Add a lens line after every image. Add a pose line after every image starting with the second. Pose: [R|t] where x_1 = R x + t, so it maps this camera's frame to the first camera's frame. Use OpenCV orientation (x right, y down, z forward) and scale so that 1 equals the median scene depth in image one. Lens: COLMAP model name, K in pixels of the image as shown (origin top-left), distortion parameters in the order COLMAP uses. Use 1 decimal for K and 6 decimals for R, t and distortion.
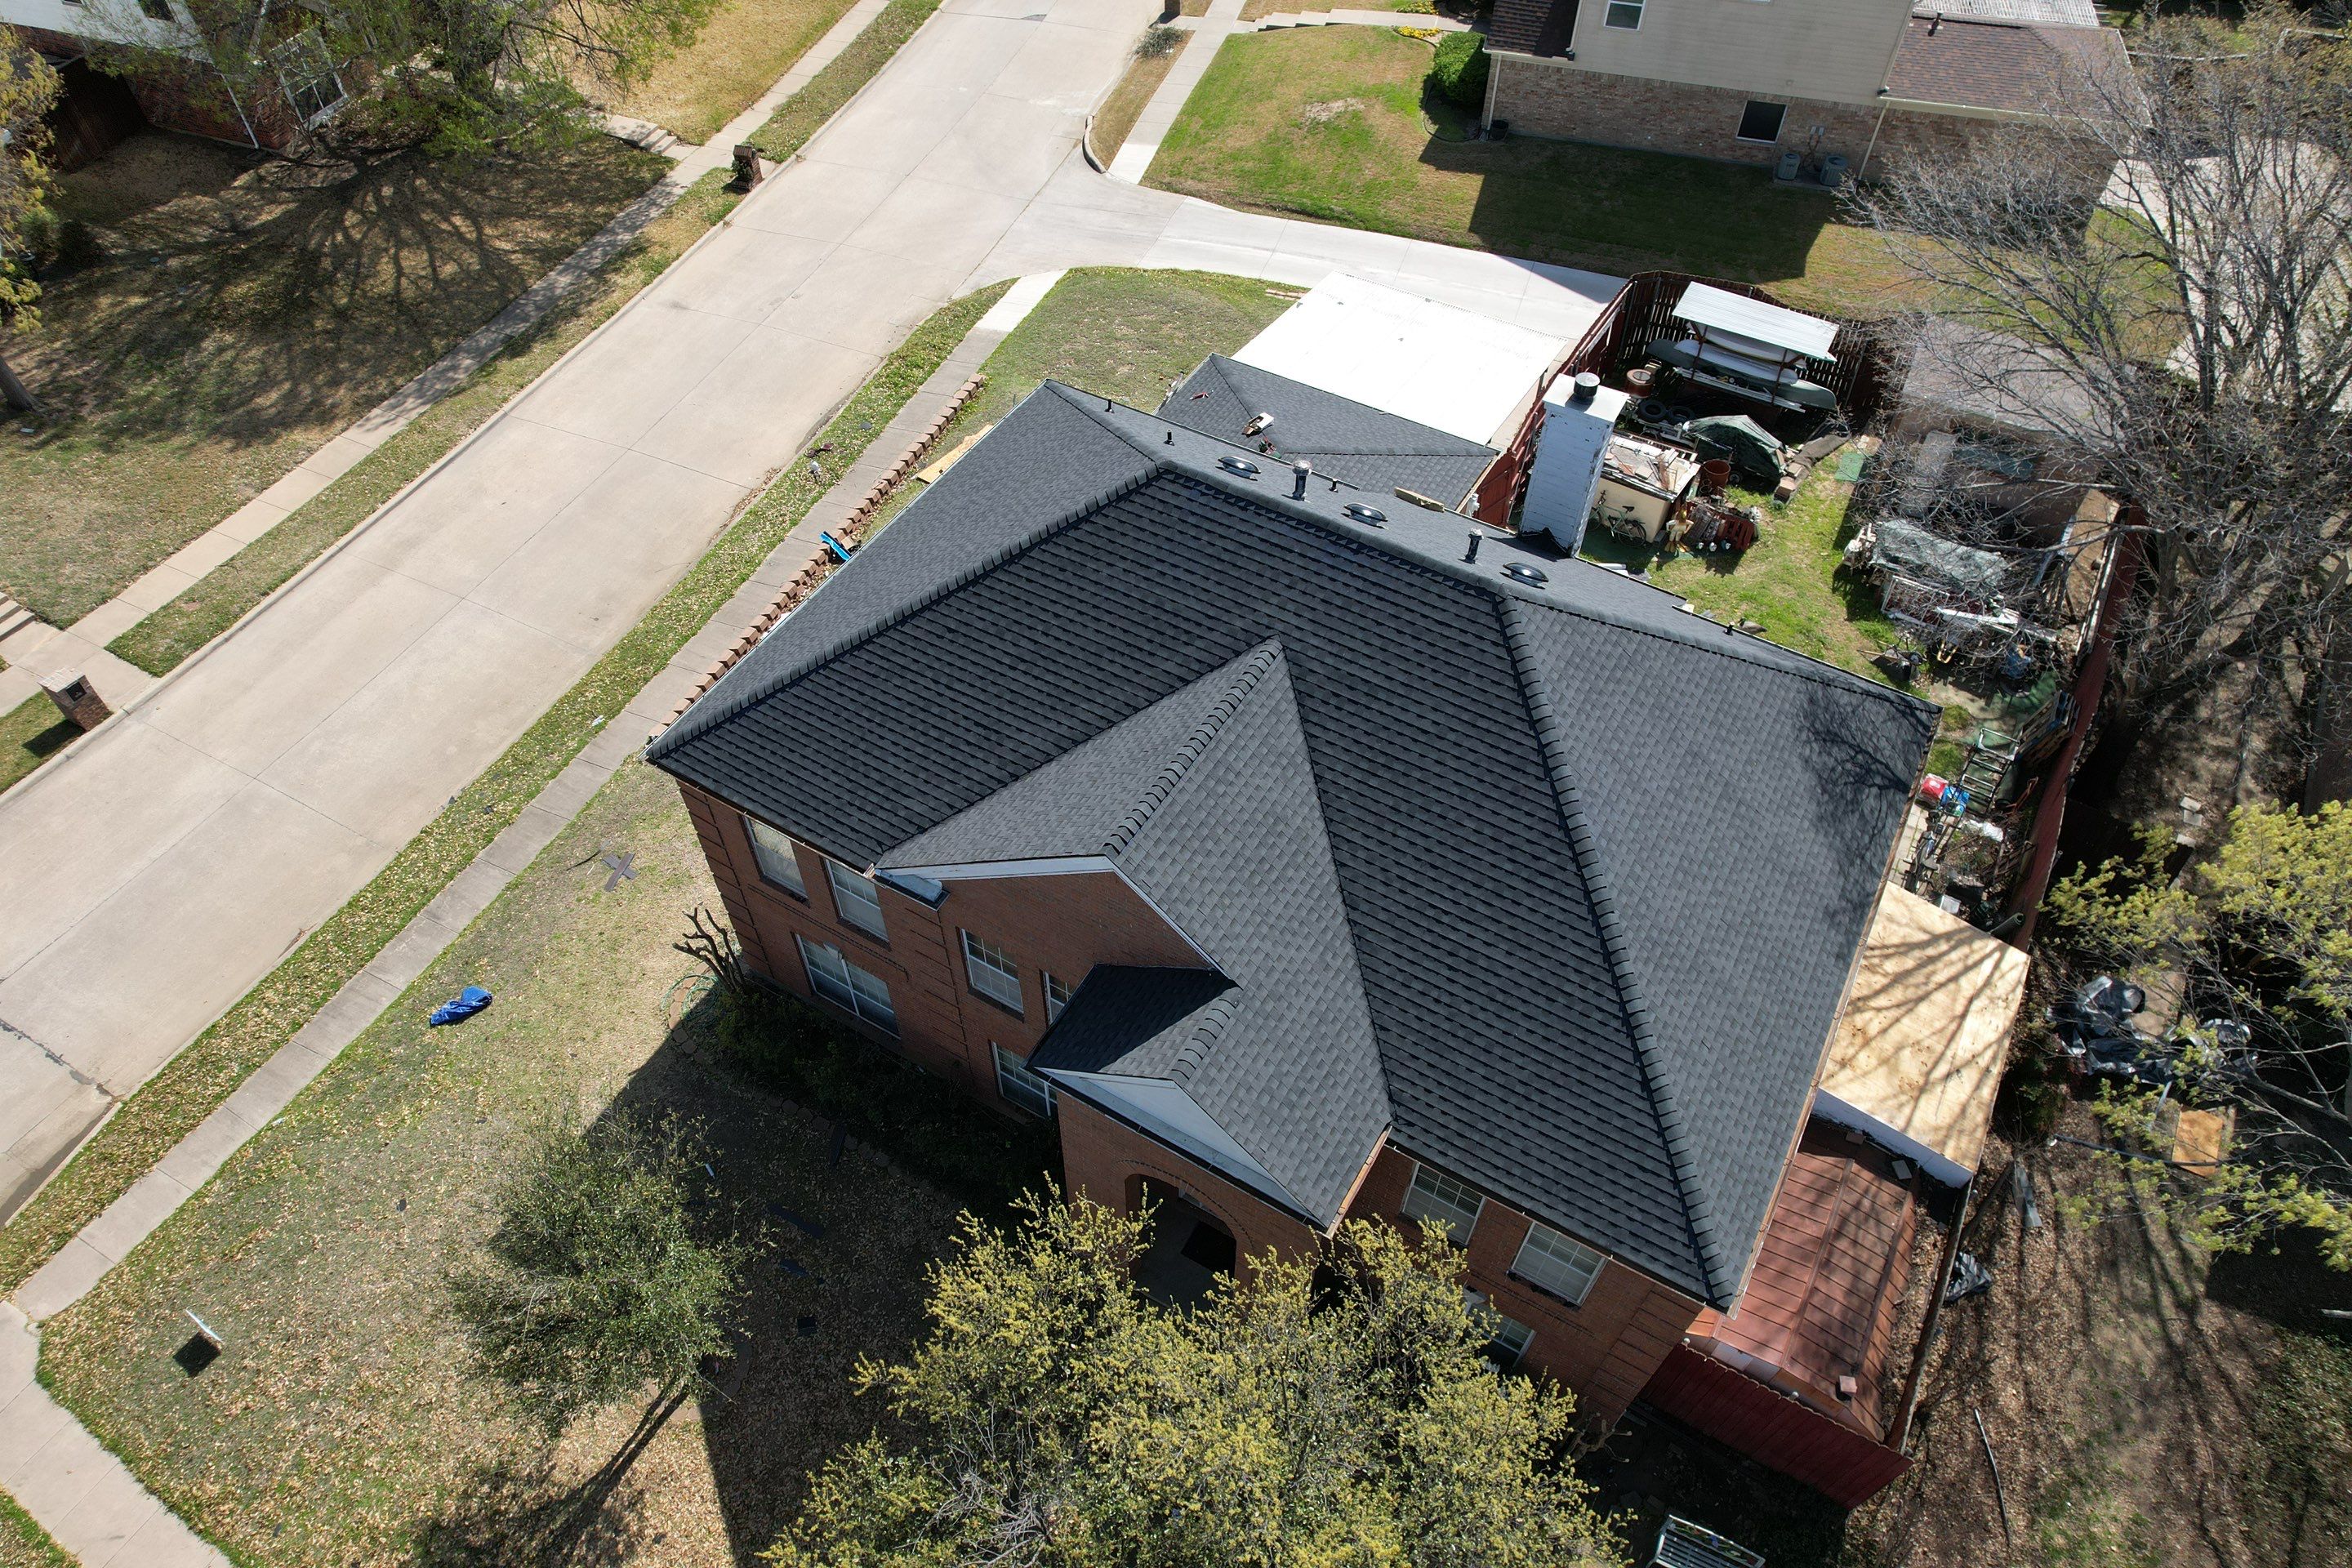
lens RADIAL K [[1507.9, 0, 1175.3], [0, 1507.9, 784.9], [0, 0, 1]] dist [-0.076232, 0.063244]
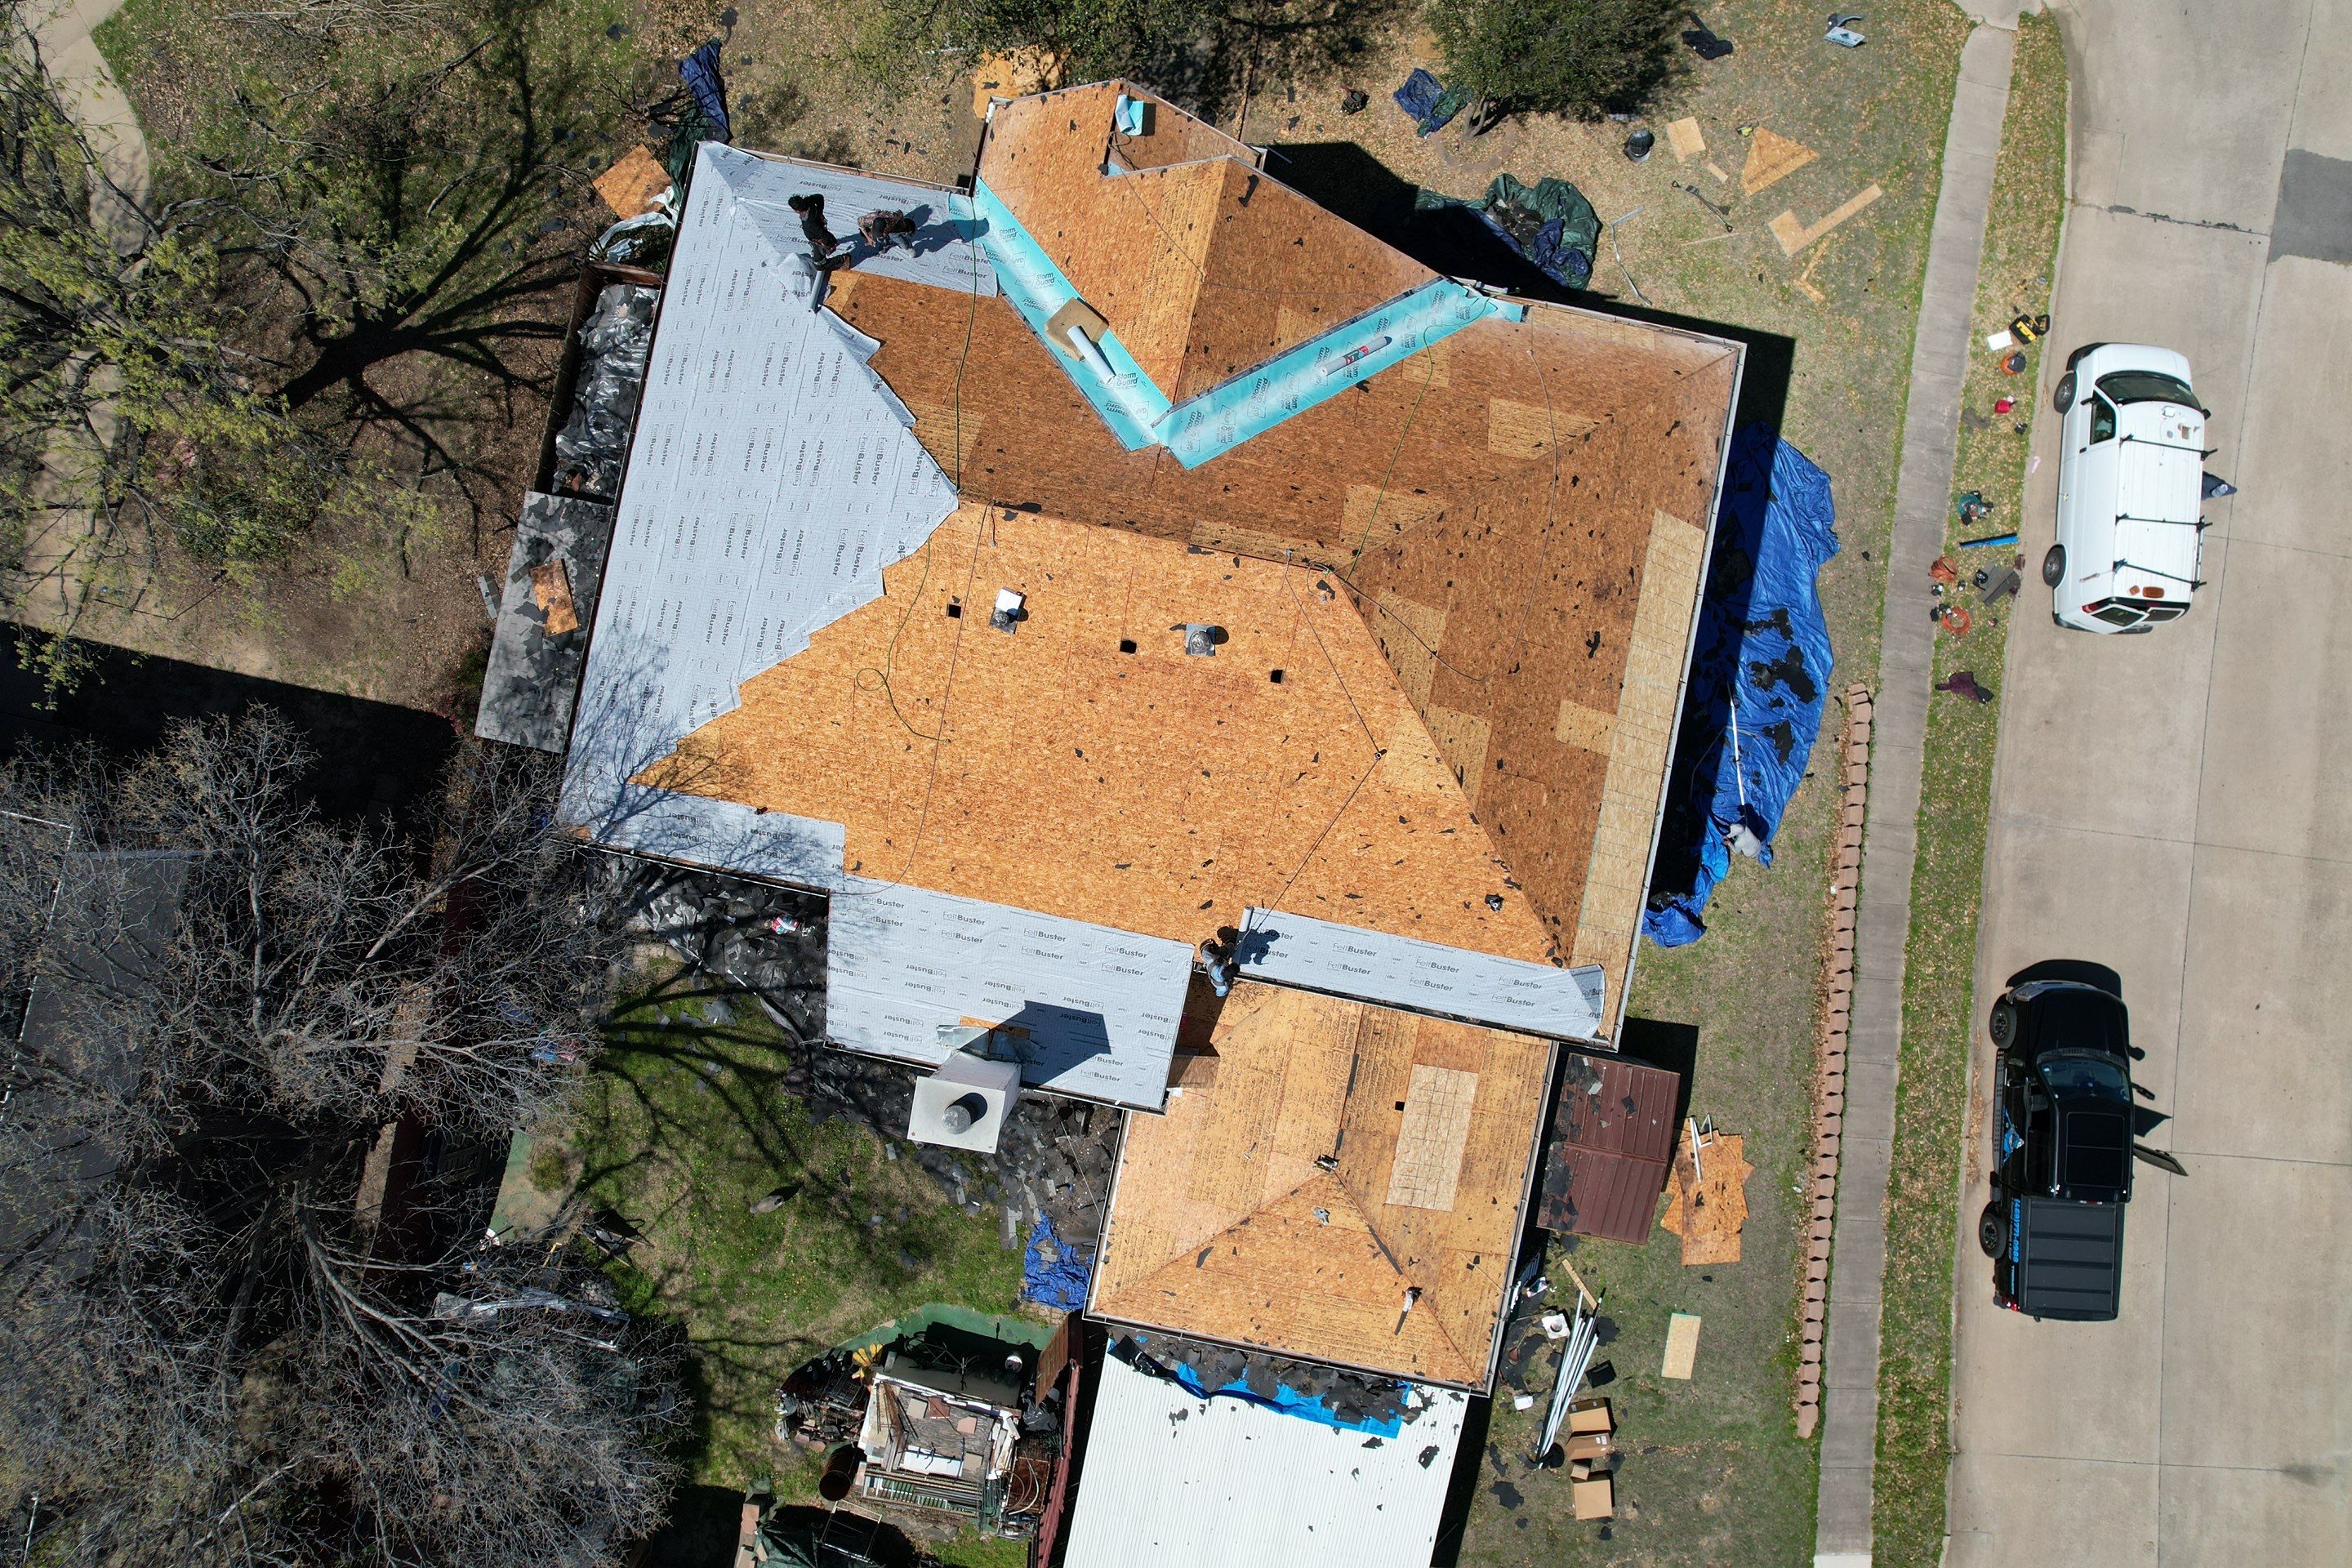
lens RADIAL K [[1507.9, 0, 1181.1], [0, 1507.9, 777.8], [0, 0, 1]] dist [-0.076232, 0.063244]
pose [[-0.944881, 0.326869, -0.018902, 0.088010], [-0.255980, -0.701500, 0.665110, -0.553874], [0.204144, 0.633289, 0.746506, 0.229853]]
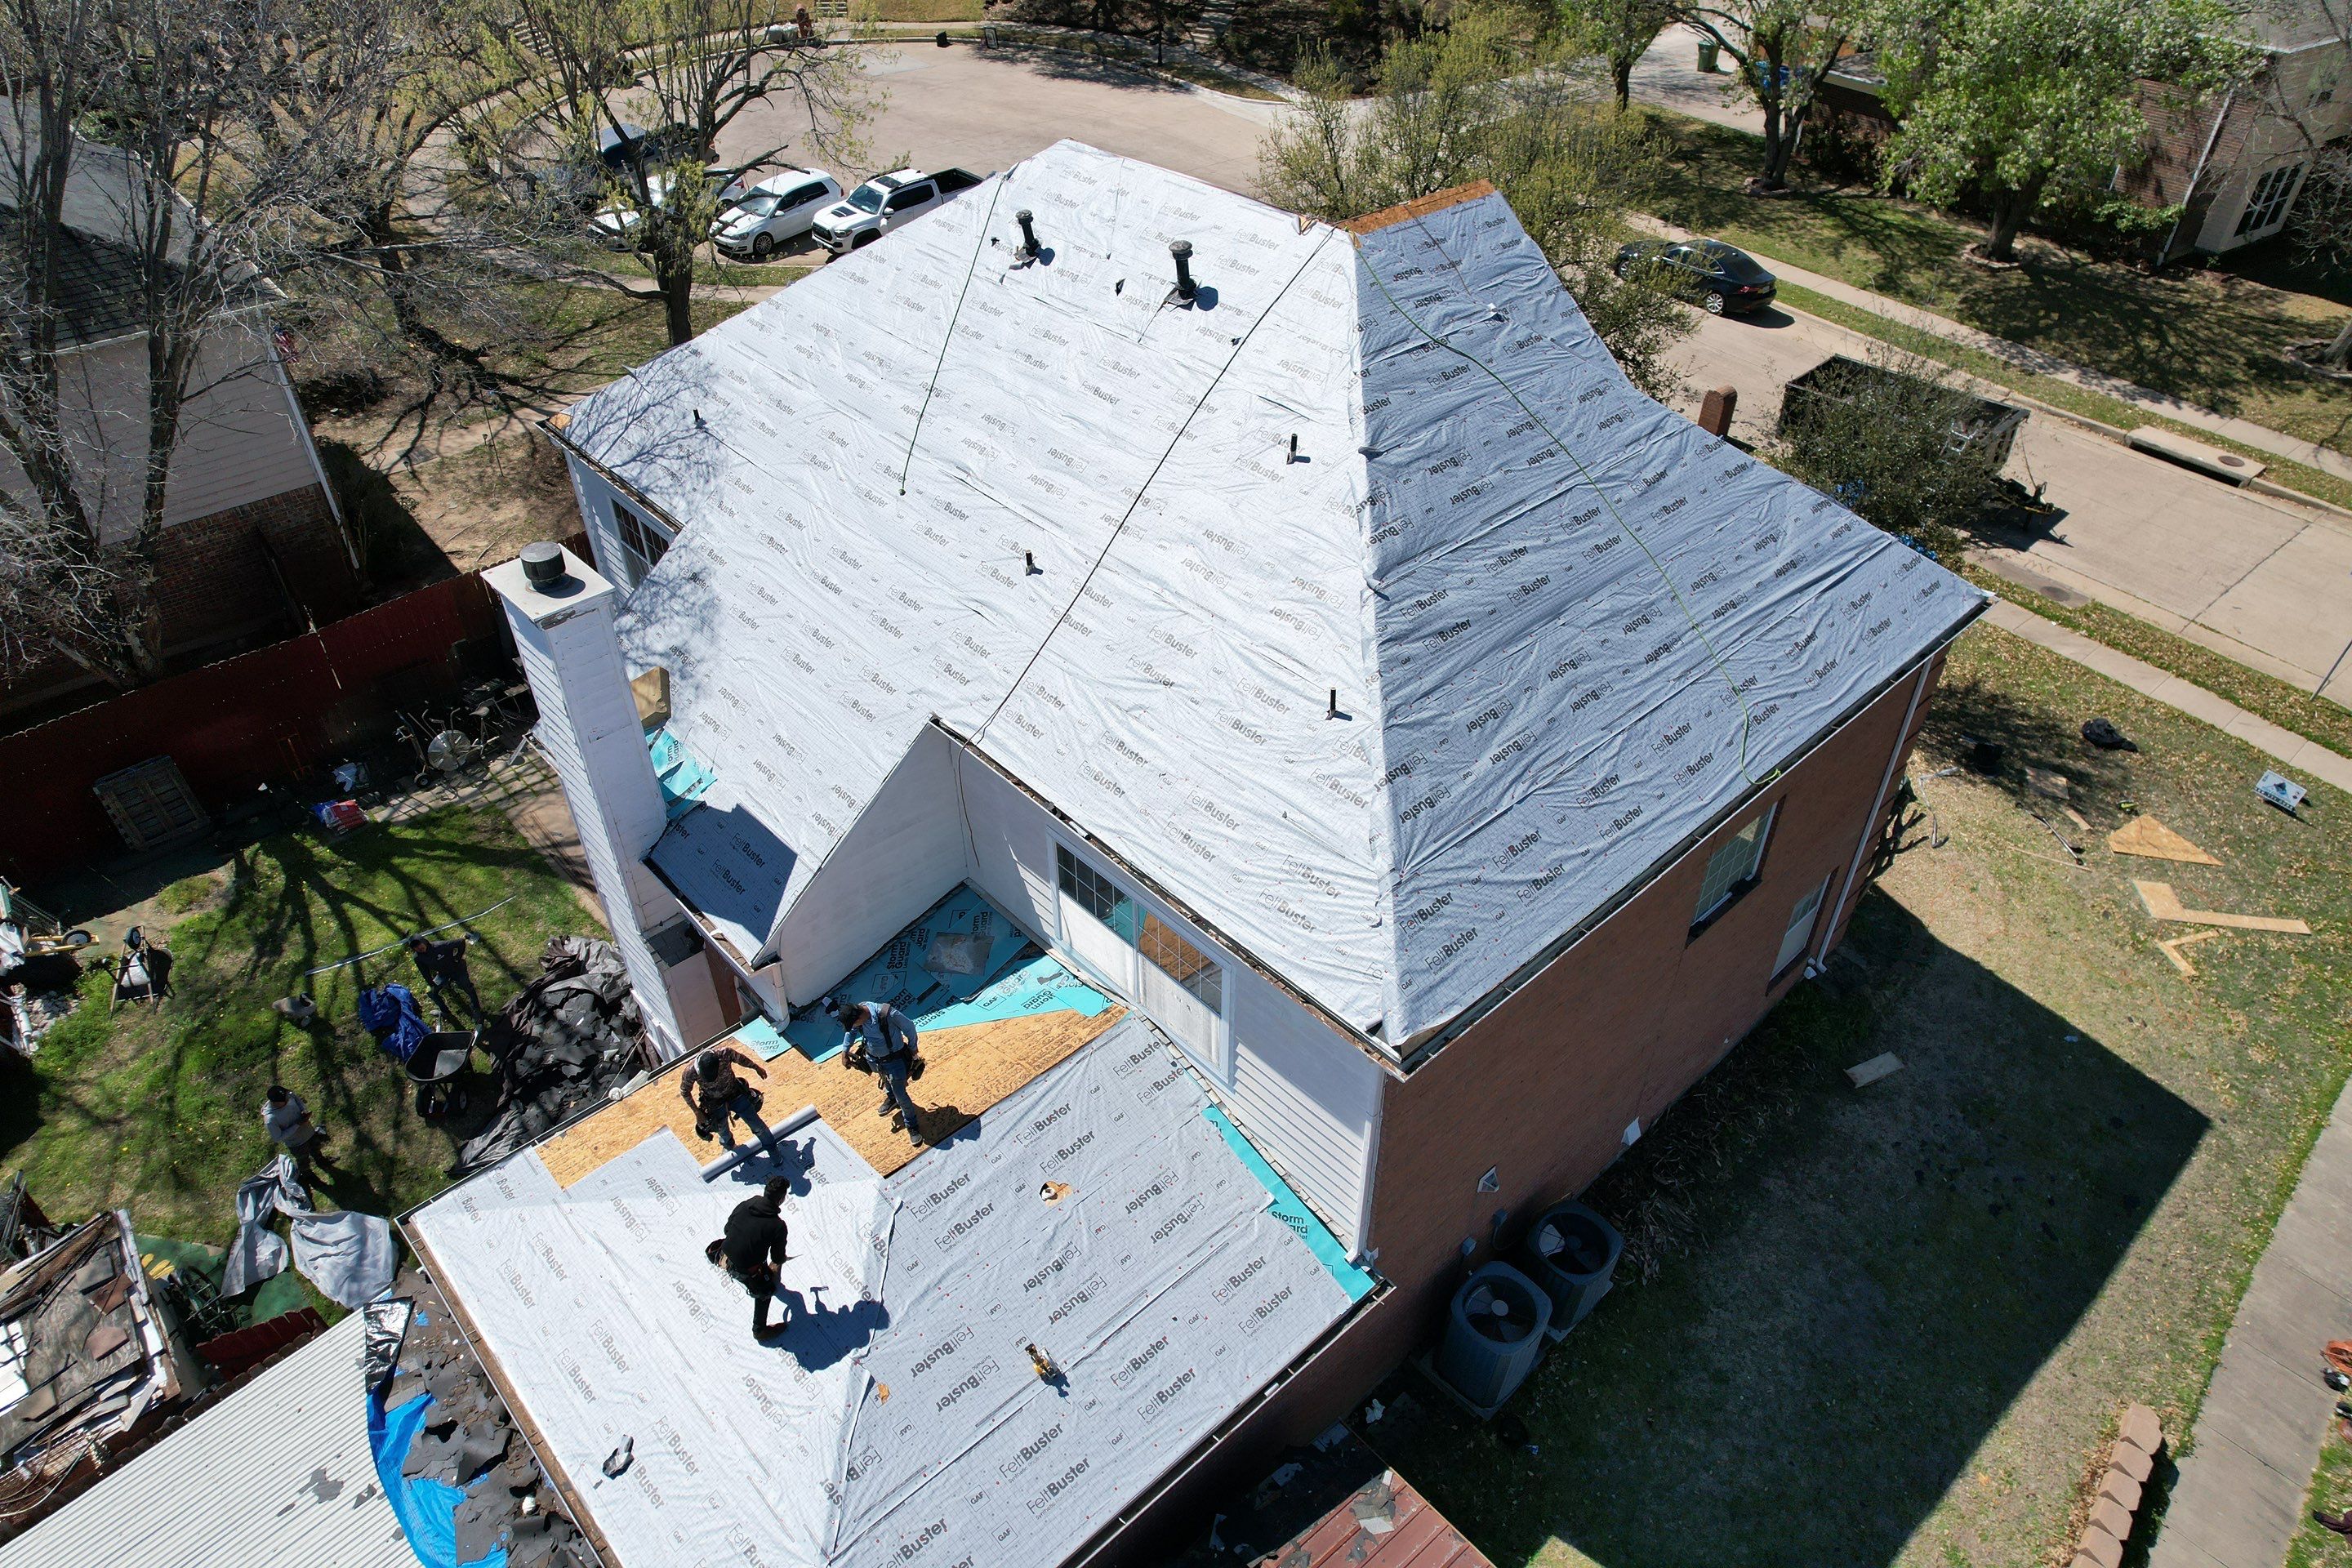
lens RADIAL K [[1507.9, 0, 1183.4], [0, 1507.9, 791.2], [0, 0, 1]] dist [-0.076232, 0.063244]
pose [[-0.956007, -0.185117, 0.227558, -0.092860], [0.222324, 0.048838, 0.973749, -0.606269], [-0.191371, 0.981502, -0.005533, 0.812262]]
